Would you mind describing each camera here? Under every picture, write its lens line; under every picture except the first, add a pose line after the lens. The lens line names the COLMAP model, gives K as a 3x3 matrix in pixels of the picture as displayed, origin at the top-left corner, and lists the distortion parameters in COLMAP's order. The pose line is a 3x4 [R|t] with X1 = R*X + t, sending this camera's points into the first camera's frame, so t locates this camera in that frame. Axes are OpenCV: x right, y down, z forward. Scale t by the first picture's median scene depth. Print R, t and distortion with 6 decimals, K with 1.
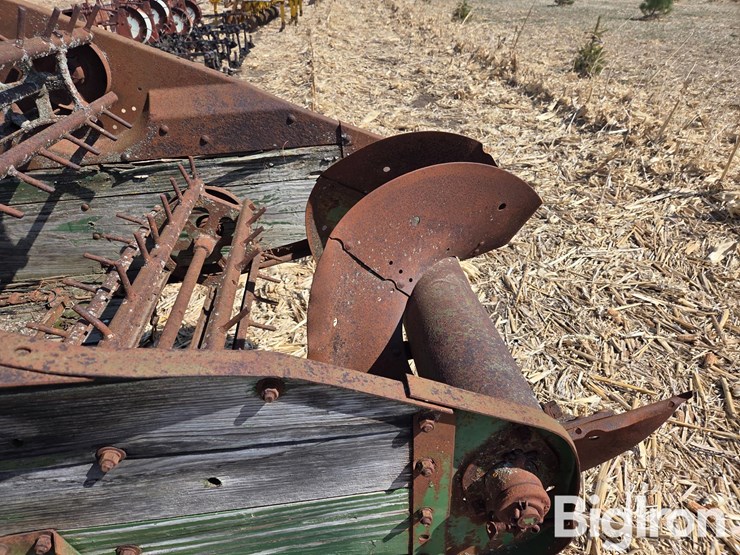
lens RADIAL K [[498.2, 0, 364.1], [0, 498.2, 276.1], [0, 0, 1]] dist [0.068627, -0.059602]
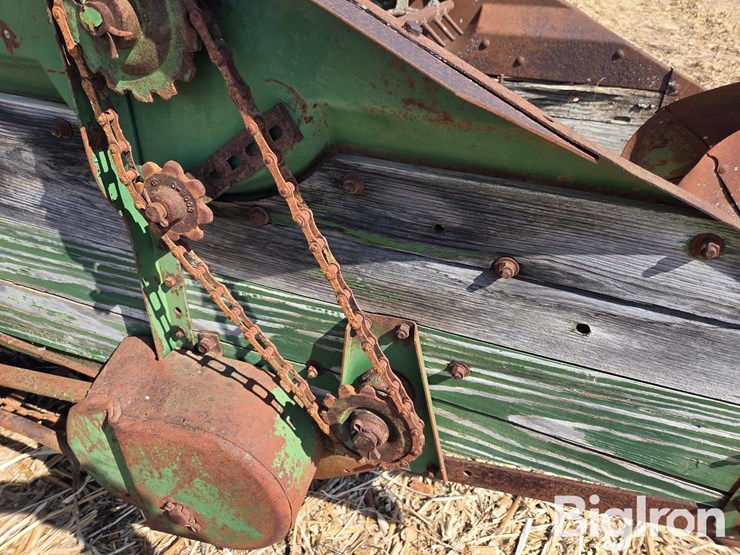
lens RADIAL K [[501.9, 0, 365.7], [0, 501.9, 268.0], [0, 0, 1]] dist [0.055868, -0.057706]
pose [[0.902469, 0.301330, -0.307813, -0.156731], [-0.291647, 0.953326, 0.078176, 0.127848], [0.317003, 0.019221, 0.948230, -0.040908]]
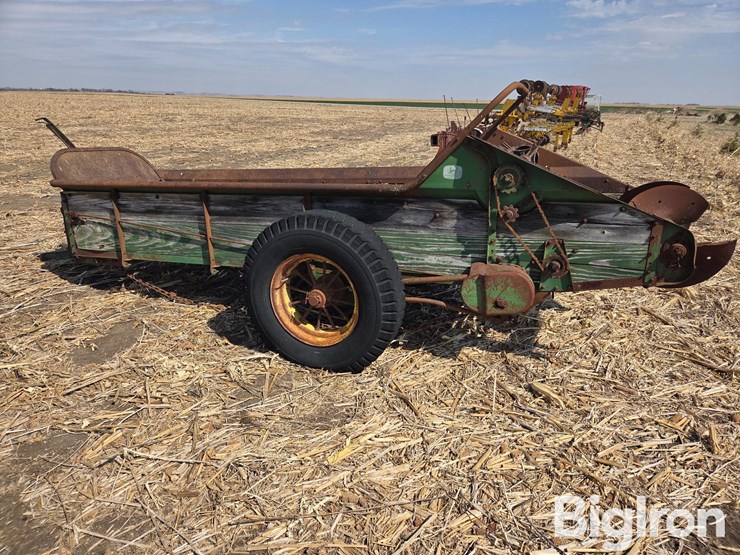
lens RADIAL K [[498.2, 0, 364.1], [0, 498.2, 276.1], [0, 0, 1]] dist [0.068627, -0.059602]
pose [[0.894610, 0.160453, -0.417046, -0.099300], [-0.244104, 0.957225, -0.155352, 0.797825], [0.374280, 0.240782, 0.895510, -1.535701]]
